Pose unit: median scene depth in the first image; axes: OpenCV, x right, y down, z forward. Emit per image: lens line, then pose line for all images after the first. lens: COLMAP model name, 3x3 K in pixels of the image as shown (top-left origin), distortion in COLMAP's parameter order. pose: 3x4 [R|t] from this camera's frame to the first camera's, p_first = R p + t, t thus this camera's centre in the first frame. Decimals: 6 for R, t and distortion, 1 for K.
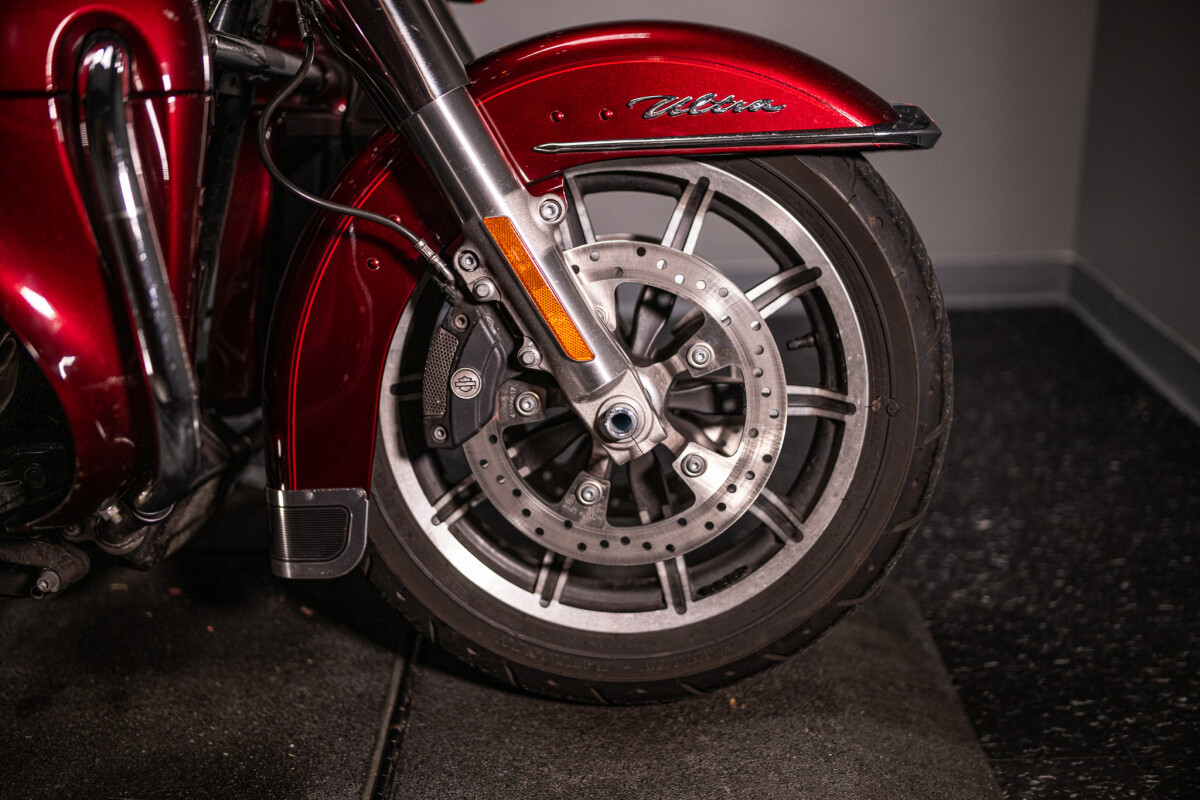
lens RADIAL K [[1192.1, 0, 600.0], [0, 1192.1, 400.0], [0, 0, 1]] dist [-0.060140, -0.001979]
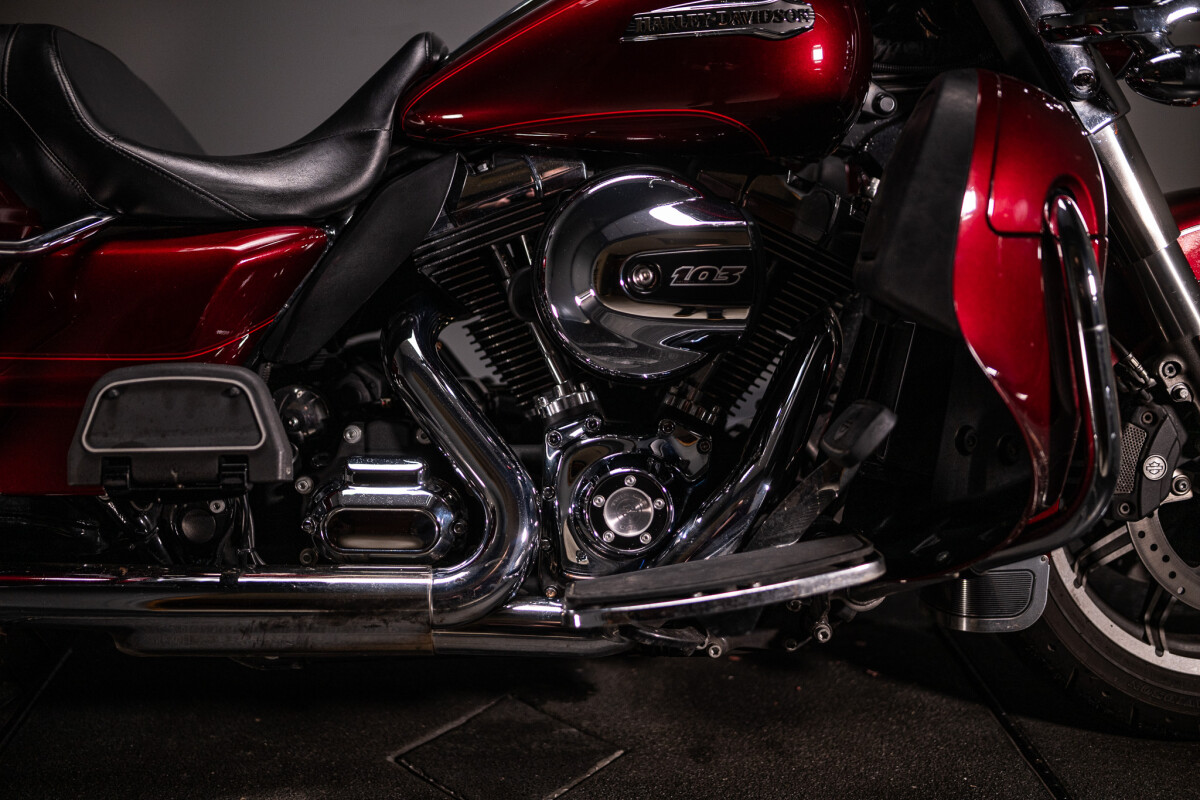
lens RADIAL K [[1217.2, 0, 579.1], [0, 1217.2, 399.4], [0, 0, 1]] dist [-0.058111, -0.006267]
pose [[0.998590, 0.017242, 0.050216, -0.727265], [-0.012130, 0.994876, -0.100375, 0.045442], [-0.051690, 0.099624, 0.993682, -0.209473]]
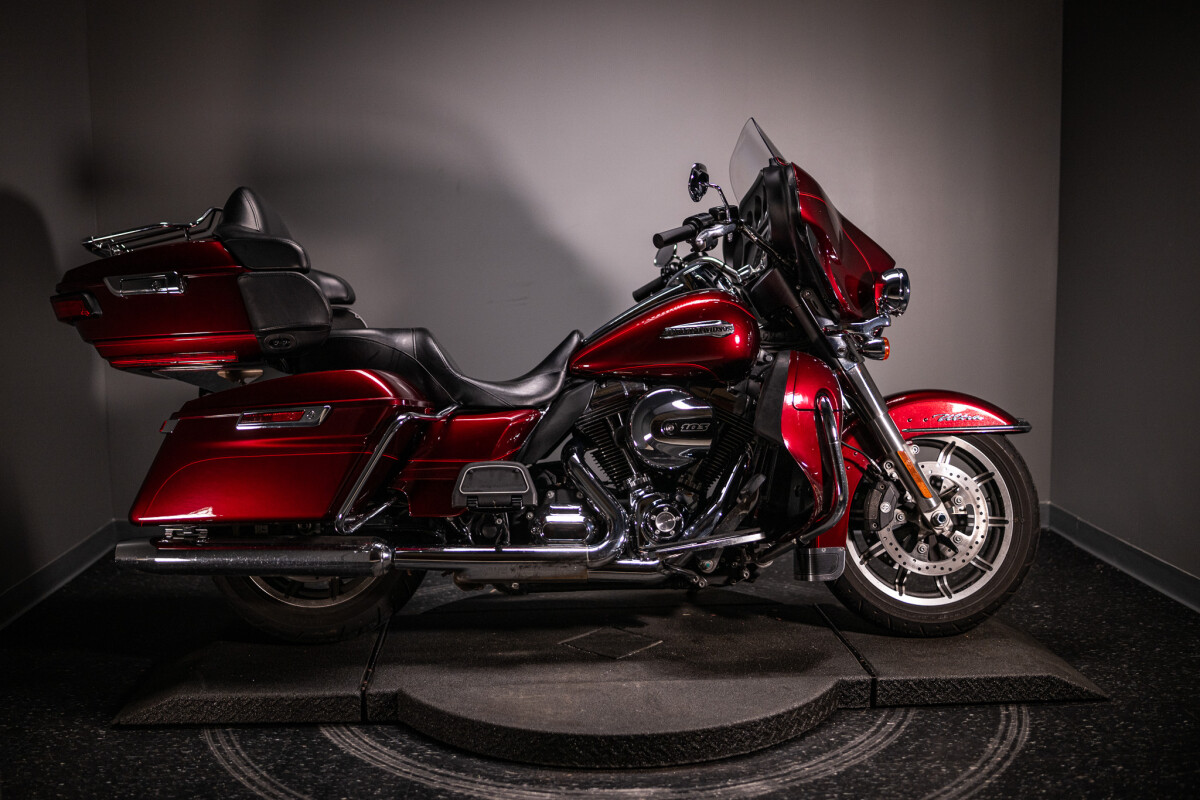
lens RADIAL K [[1217.2, 0, 579.1], [0, 1217.2, 399.4], [0, 0, 1]] dist [-0.058111, -0.006267]
pose [[0.998603, 0.019200, 0.049238, -0.959383], [-0.005872, 0.966211, -0.257687, 0.474256], [-0.052521, 0.257038, 0.964973, -1.810056]]
